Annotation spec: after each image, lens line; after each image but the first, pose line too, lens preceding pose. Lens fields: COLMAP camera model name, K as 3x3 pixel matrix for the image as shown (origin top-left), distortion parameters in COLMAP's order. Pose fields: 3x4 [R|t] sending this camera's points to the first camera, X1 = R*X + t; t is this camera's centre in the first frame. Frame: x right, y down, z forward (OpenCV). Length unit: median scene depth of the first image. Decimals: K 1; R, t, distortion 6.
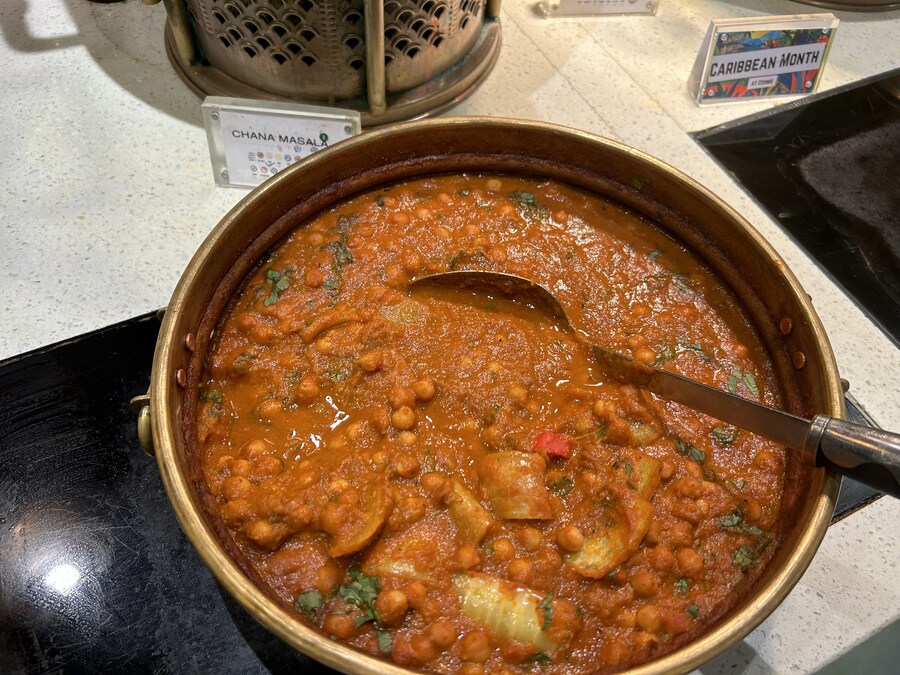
lens RADIAL K [[689.4, 0, 477.8], [0, 689.4, 337.3], [0, 0, 1]] dist [0.004924, 0.001954]
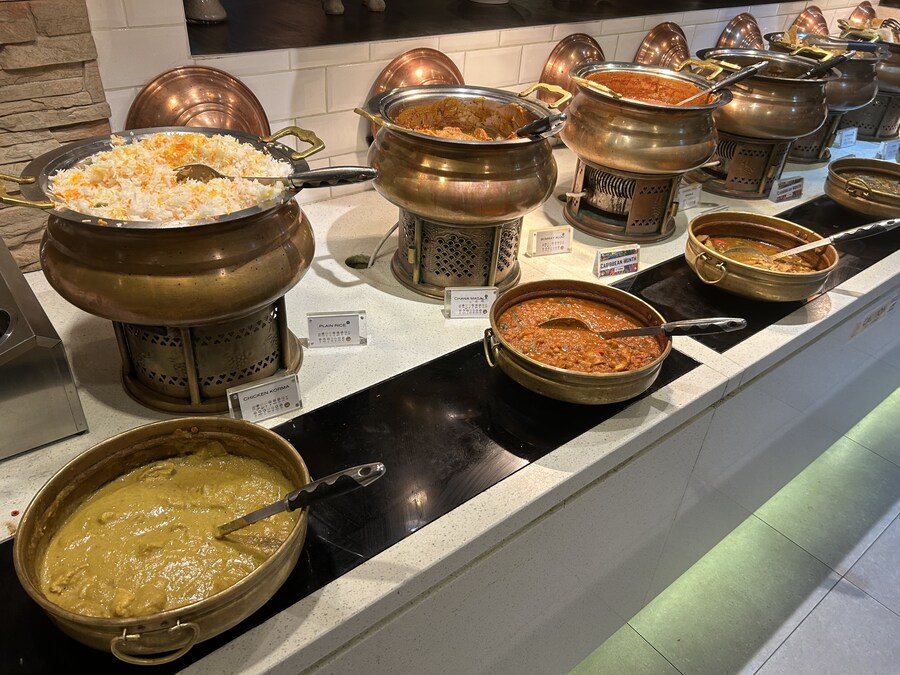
lens RADIAL K [[737.6, 0, 450.0], [0, 737.6, 337.5], [0, 0, 1]] dist [0.045321, -0.094441]
pose [[0.975397, -0.118505, 0.185897, -0.877115], [0.179327, 0.916973, -0.356375, 0.860218], [-0.128230, 0.380943, 0.915663, -1.593808]]
